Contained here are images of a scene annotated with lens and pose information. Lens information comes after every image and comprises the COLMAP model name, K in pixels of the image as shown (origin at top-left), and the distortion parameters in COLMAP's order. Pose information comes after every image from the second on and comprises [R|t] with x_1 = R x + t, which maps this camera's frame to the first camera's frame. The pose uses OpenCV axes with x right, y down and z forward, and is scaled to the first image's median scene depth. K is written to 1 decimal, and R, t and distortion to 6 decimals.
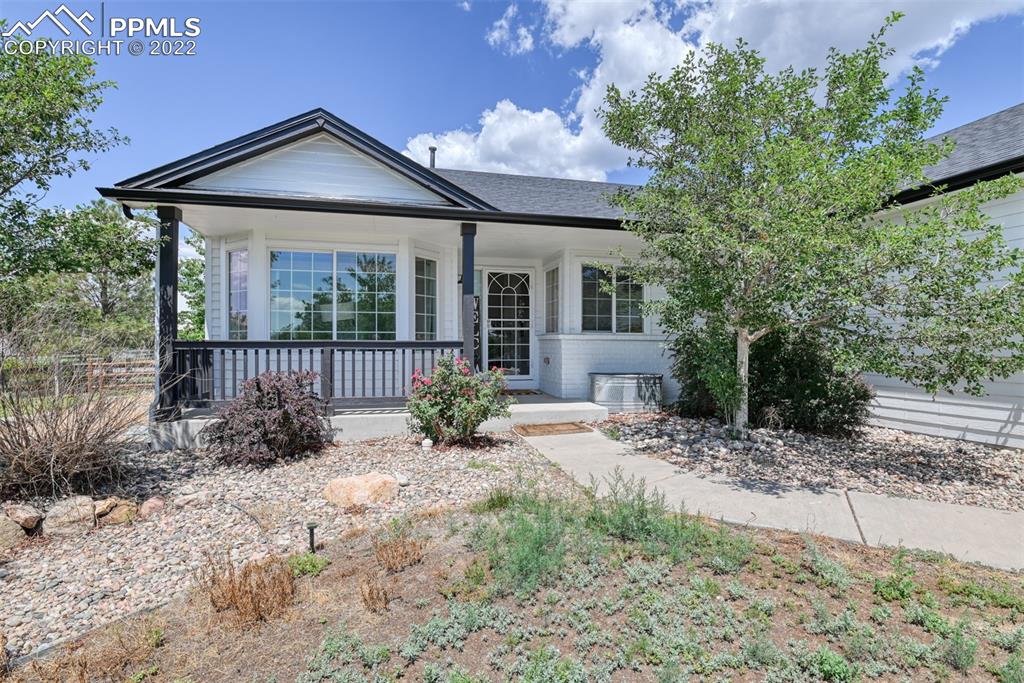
lens RADIAL K [[498.2, 0, 514.7], [0, 498.2, 343.9], [0, 0, 1]] dist [-0.025661, -0.001358]
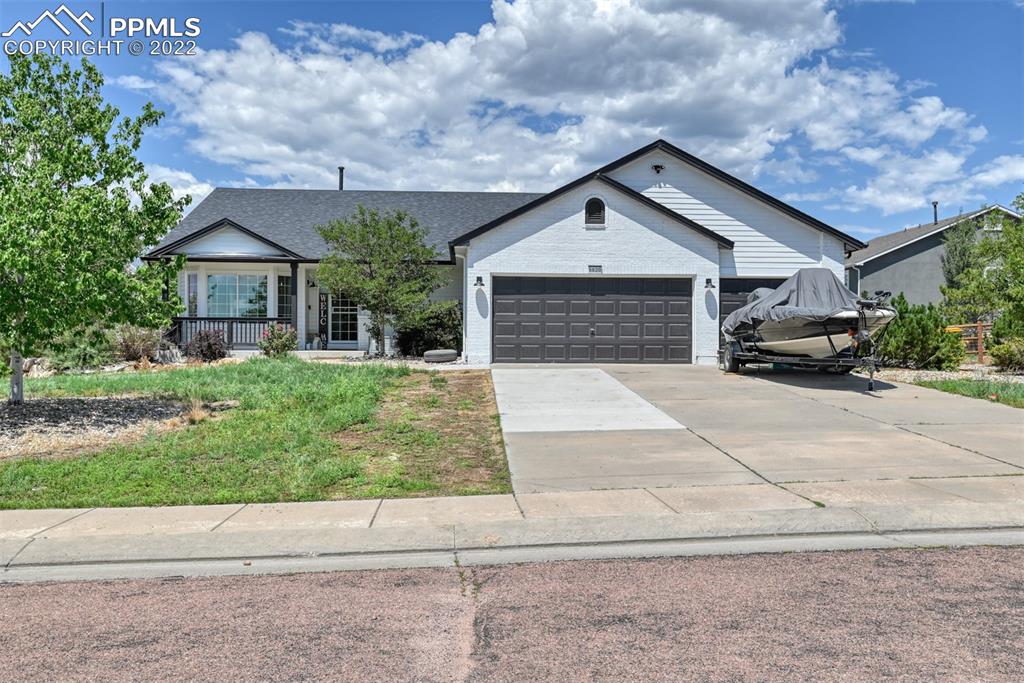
lens RADIAL K [[970.6, 0, 512.0], [0, 970.6, 341.5], [0, 0, 1]] dist [0.027370, 0.002491]
pose [[0.980785, 0.001749, -0.195083, 1.470936], [-0.003529, 0.999955, -0.008776, 0.115750], [0.195059, 0.009296, 0.980747, -2.605463]]
